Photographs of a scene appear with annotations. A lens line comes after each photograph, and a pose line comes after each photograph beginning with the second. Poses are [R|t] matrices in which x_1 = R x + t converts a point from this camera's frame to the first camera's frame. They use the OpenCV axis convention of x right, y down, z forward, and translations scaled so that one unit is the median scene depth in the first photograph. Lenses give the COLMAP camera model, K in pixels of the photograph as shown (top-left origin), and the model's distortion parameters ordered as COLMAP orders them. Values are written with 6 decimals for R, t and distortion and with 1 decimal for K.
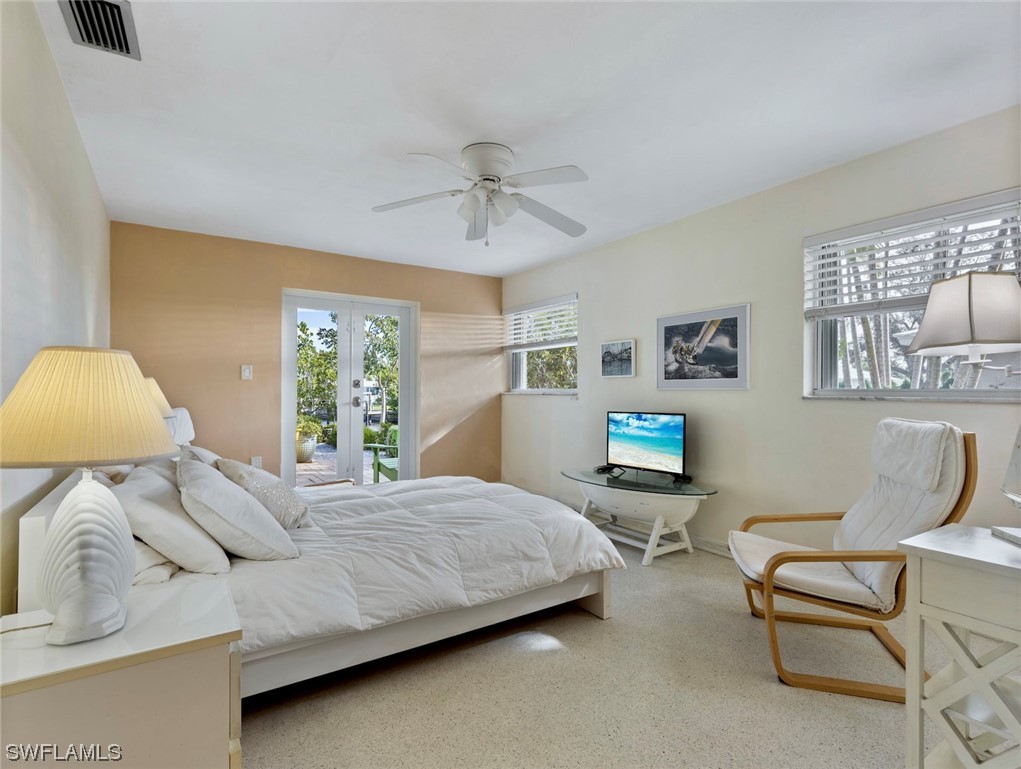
lens RADIAL K [[517.5, 0, 514.5], [0, 517.5, 385.0], [0, 0, 1]] dist [0.006986, -0.000082]
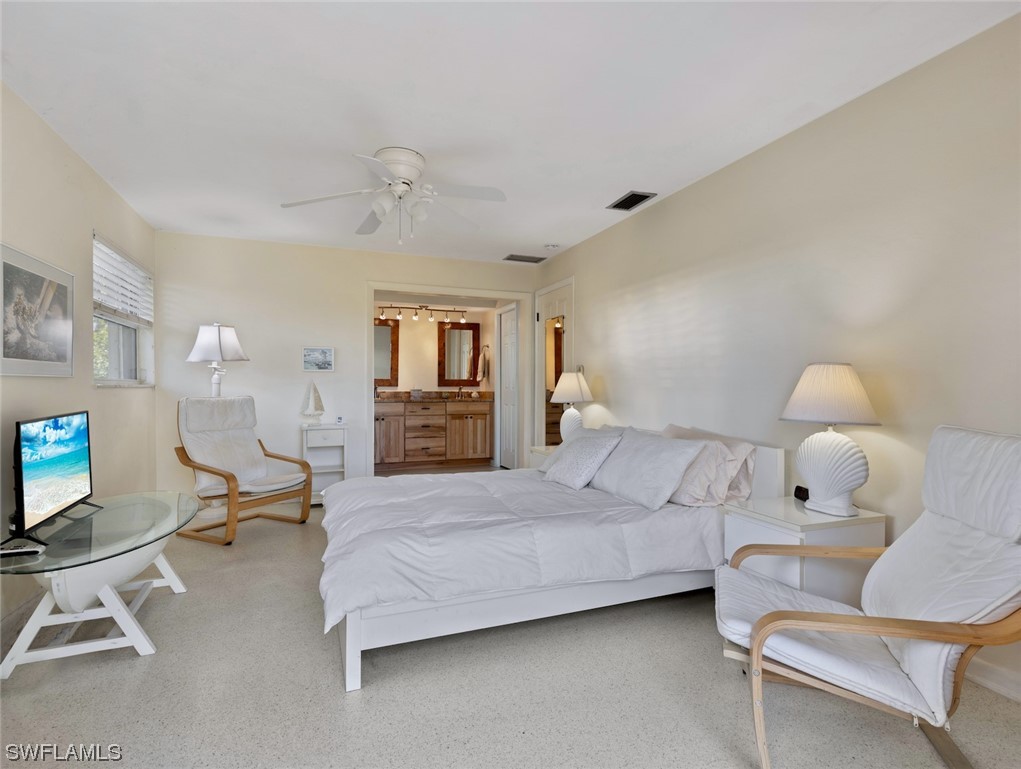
lens RADIAL K [[517.5, 0, 514.5], [0, 517.5, 385.0], [0, 0, 1]] dist [0.006986, -0.000082]
pose [[-0.975392, -0.000744, 0.220476, -0.371380], [-0.003780, 0.999904, -0.013348, 0.025090], [-0.220445, -0.013853, -0.975301, 1.435025]]
